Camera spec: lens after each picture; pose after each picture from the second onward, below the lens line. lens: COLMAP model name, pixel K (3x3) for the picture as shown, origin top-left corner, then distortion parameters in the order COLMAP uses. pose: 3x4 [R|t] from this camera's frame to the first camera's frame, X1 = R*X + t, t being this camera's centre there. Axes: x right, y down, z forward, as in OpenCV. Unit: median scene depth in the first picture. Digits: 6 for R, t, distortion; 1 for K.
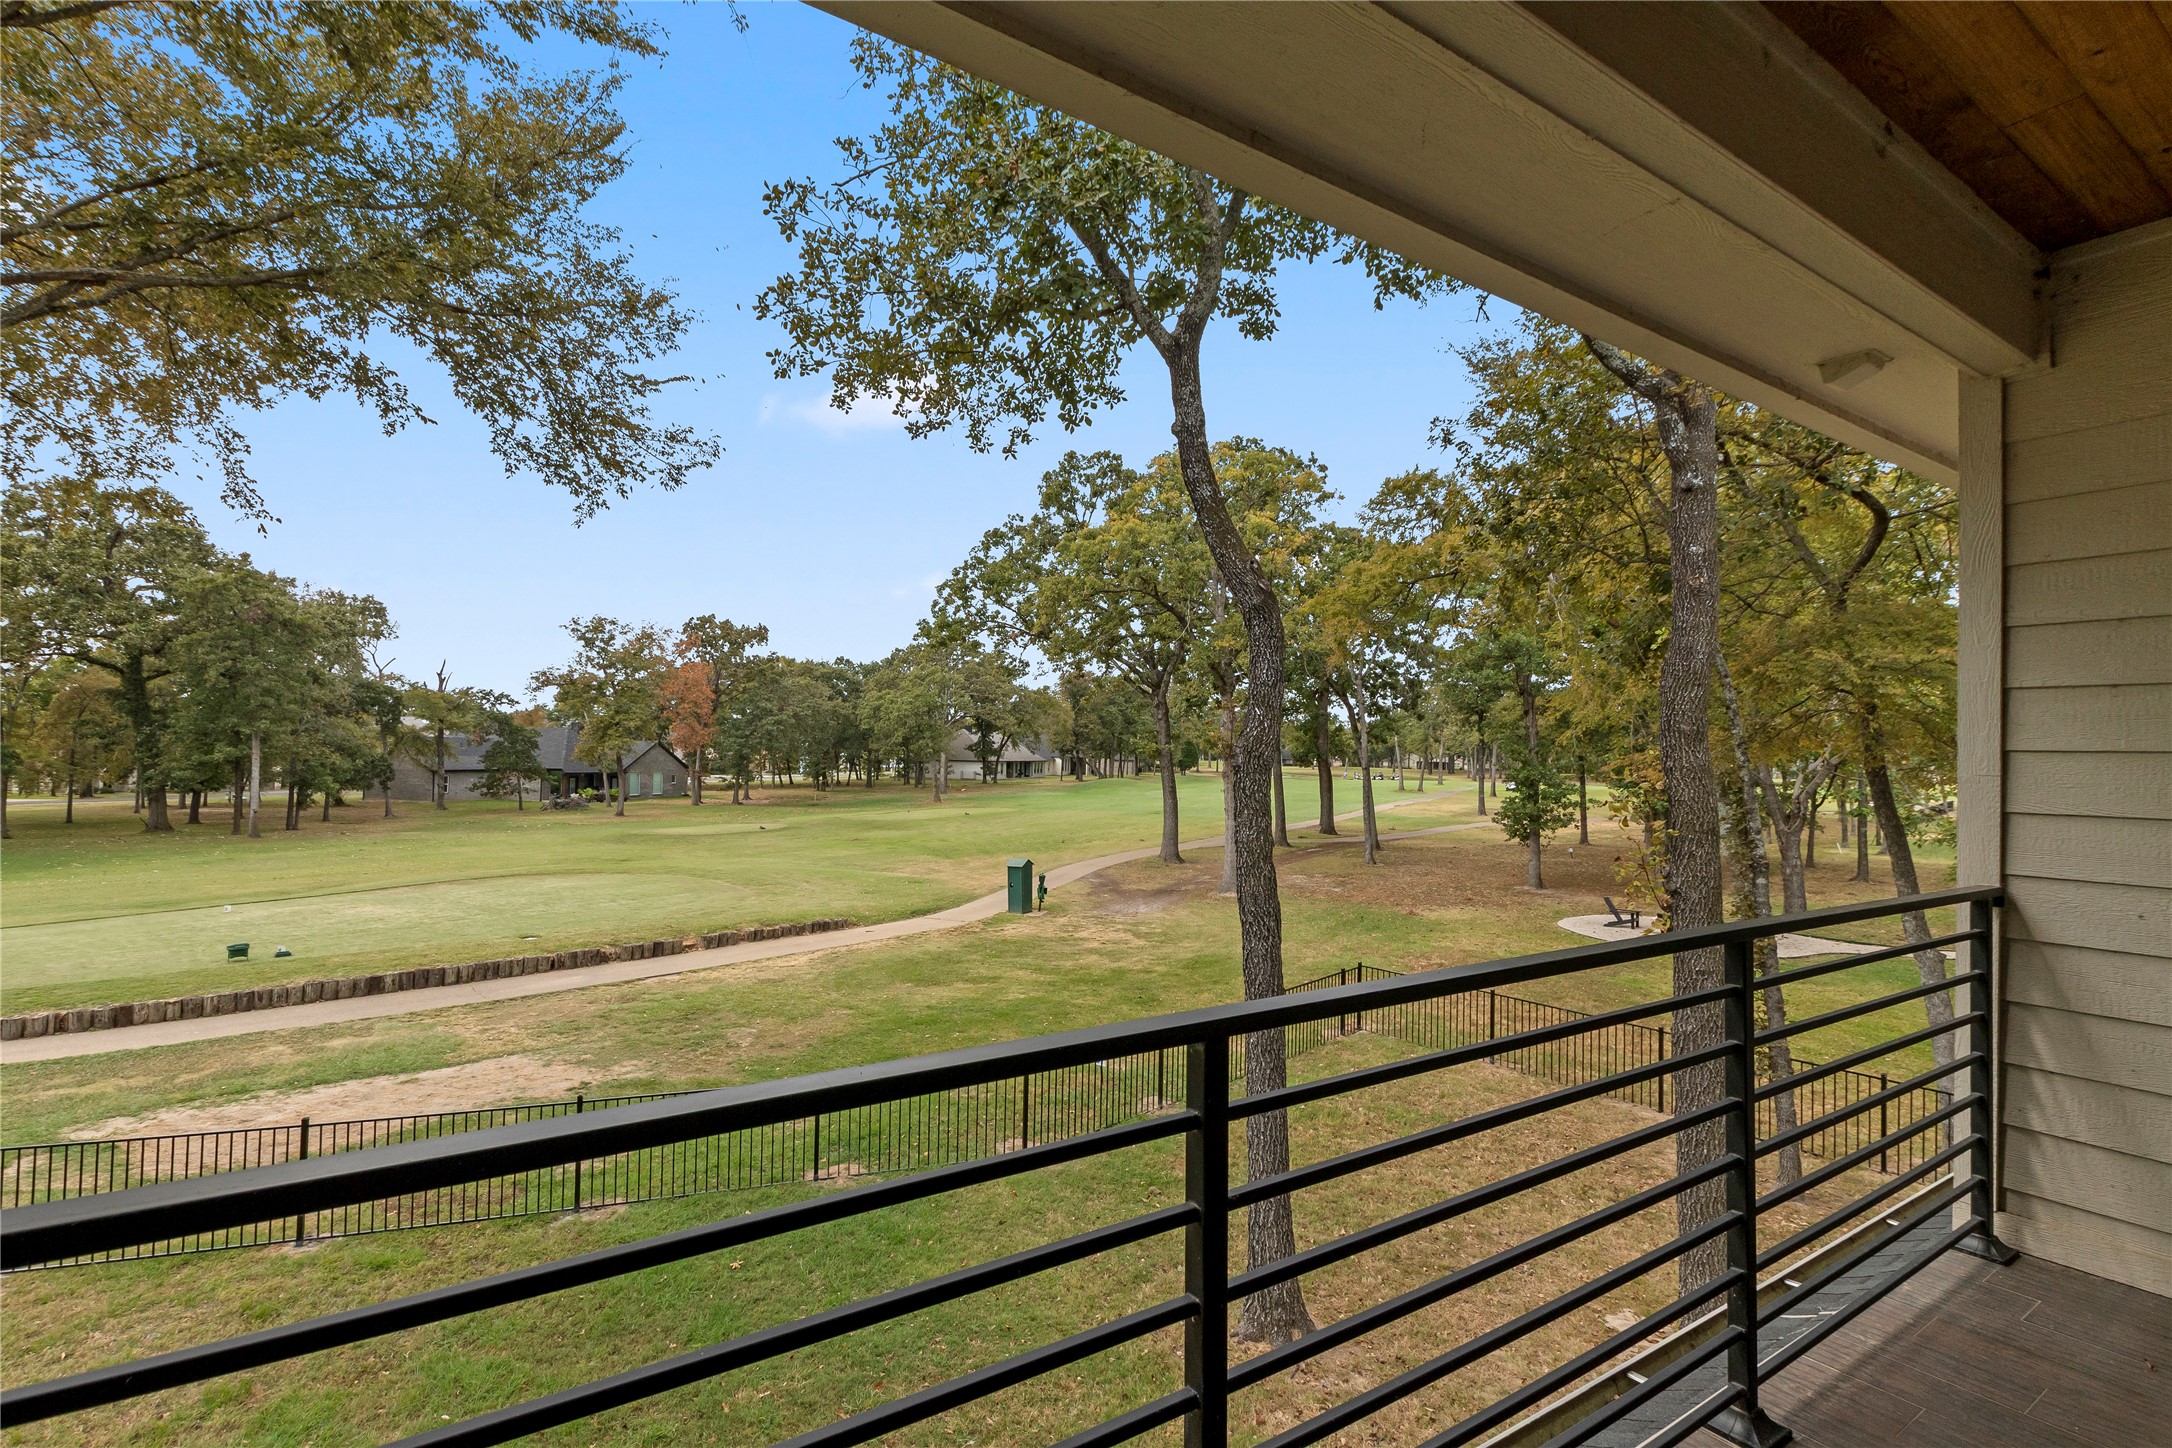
lens RADIAL K [[956.5, 0, 1066.5], [0, 956.5, 719.7], [0, 0, 1]] dist [0.001974, 0.000263]
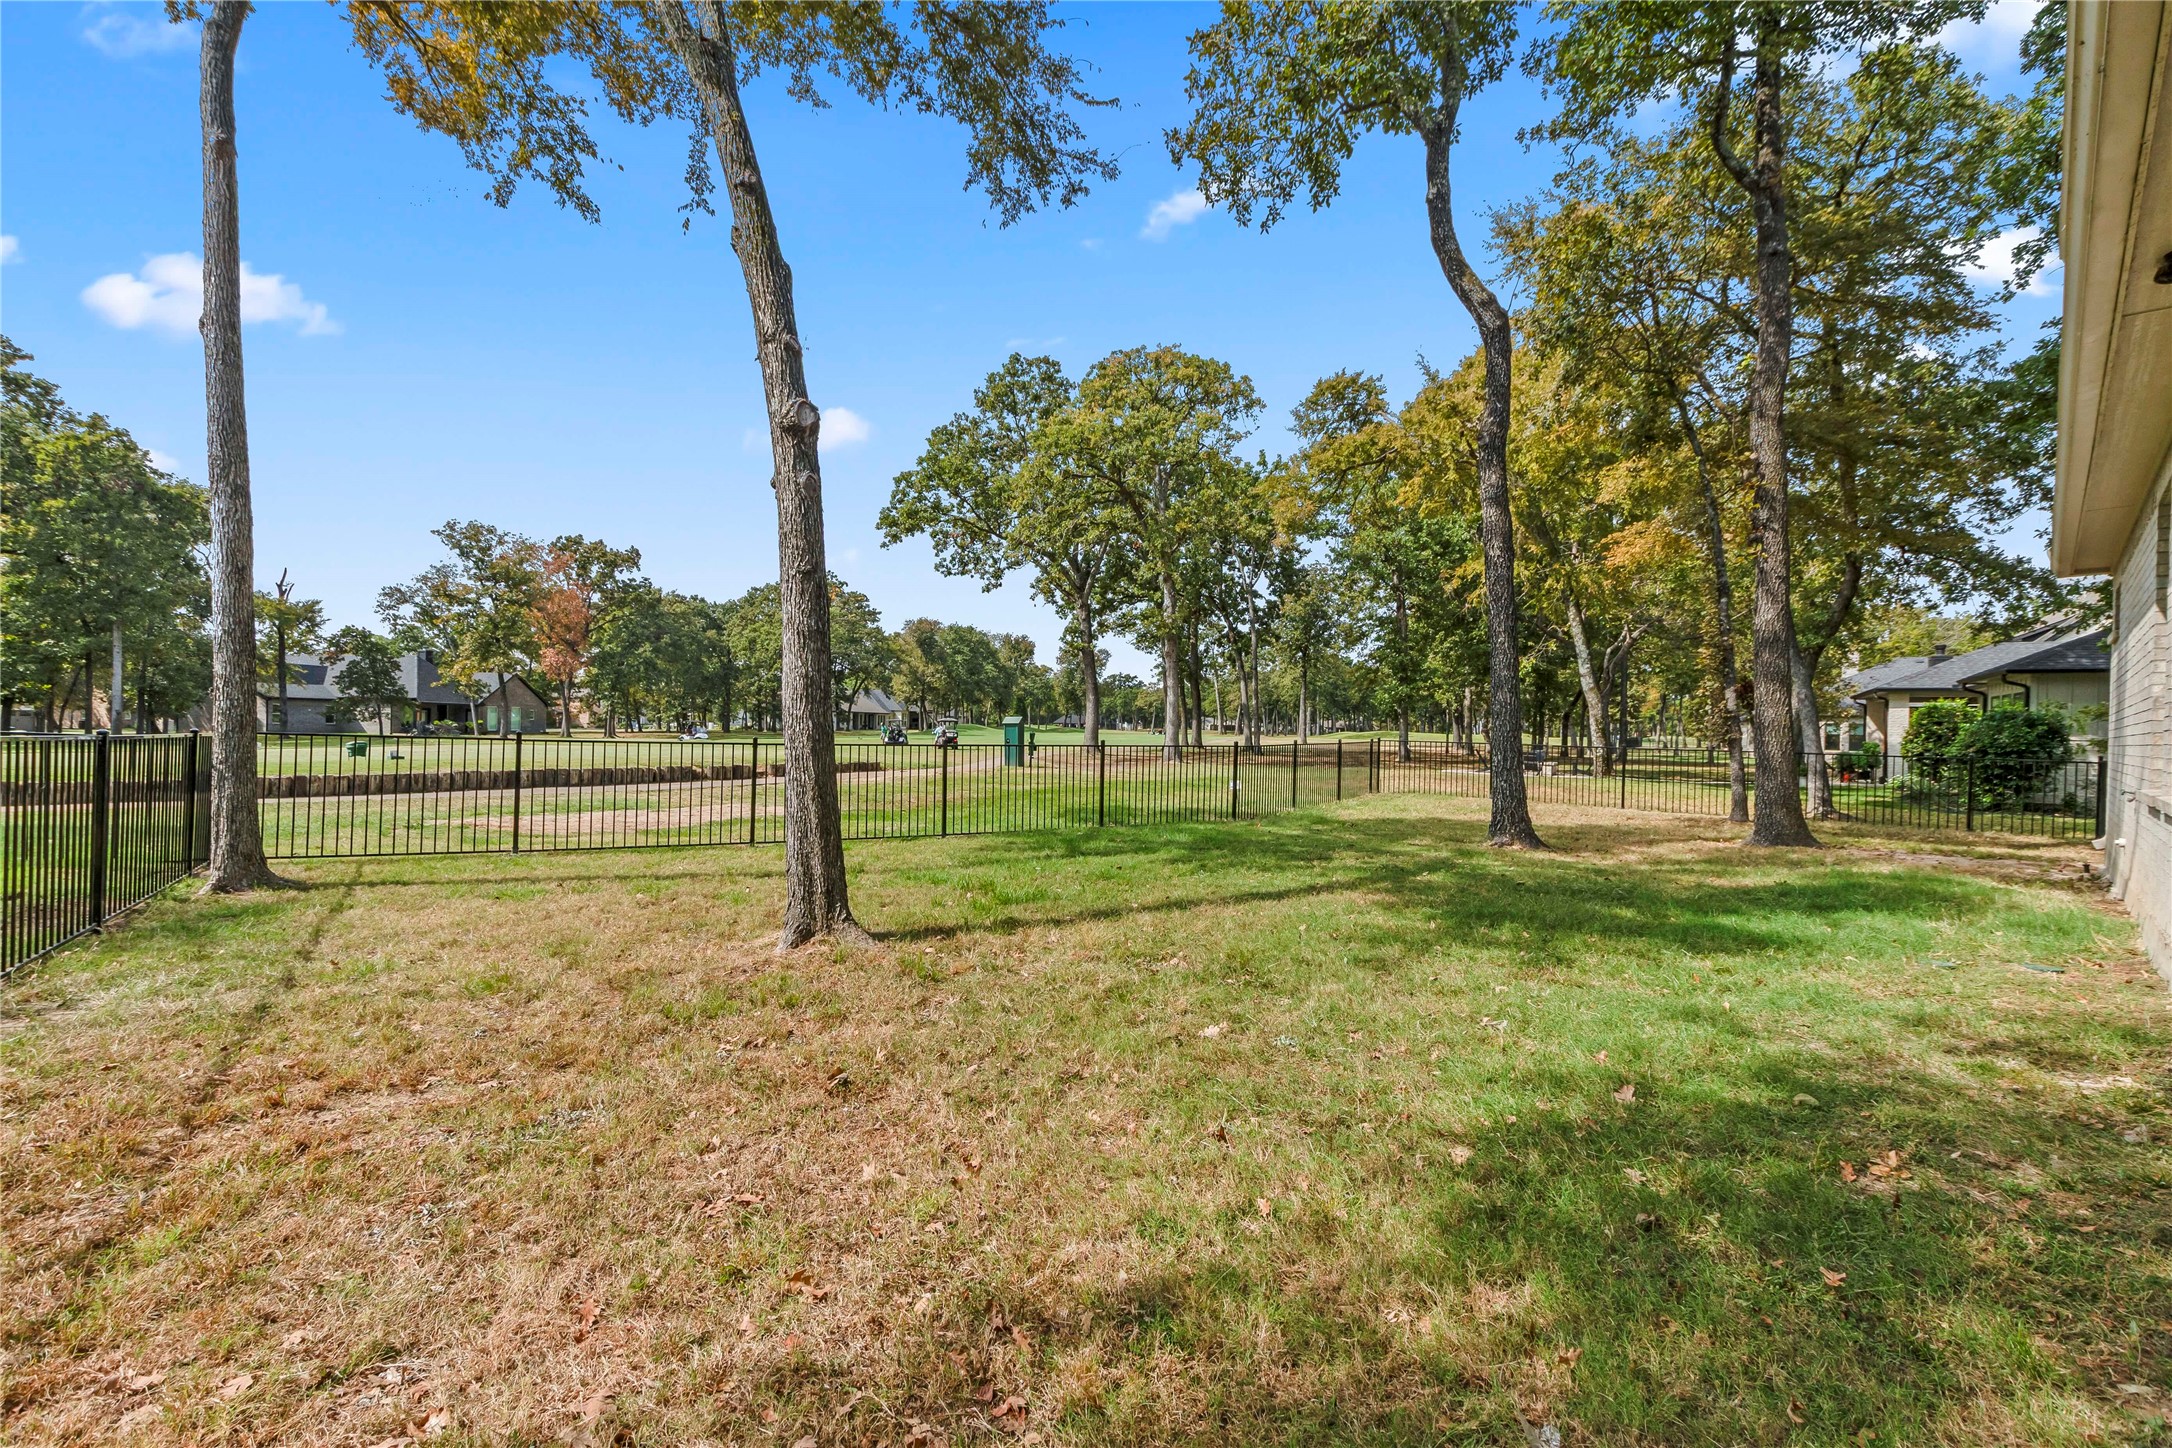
lens RADIAL K [[947.5, 0, 1086.0], [0, 947.5, 724.0], [0, 0, 1]] dist [0.001252, 0.000007]
pose [[0.975859, -0.027417, 0.216674, -0.155864], [0.019543, 0.999071, 0.038403, 0.087324], [-0.217525, -0.033242, 0.975488, -0.049715]]
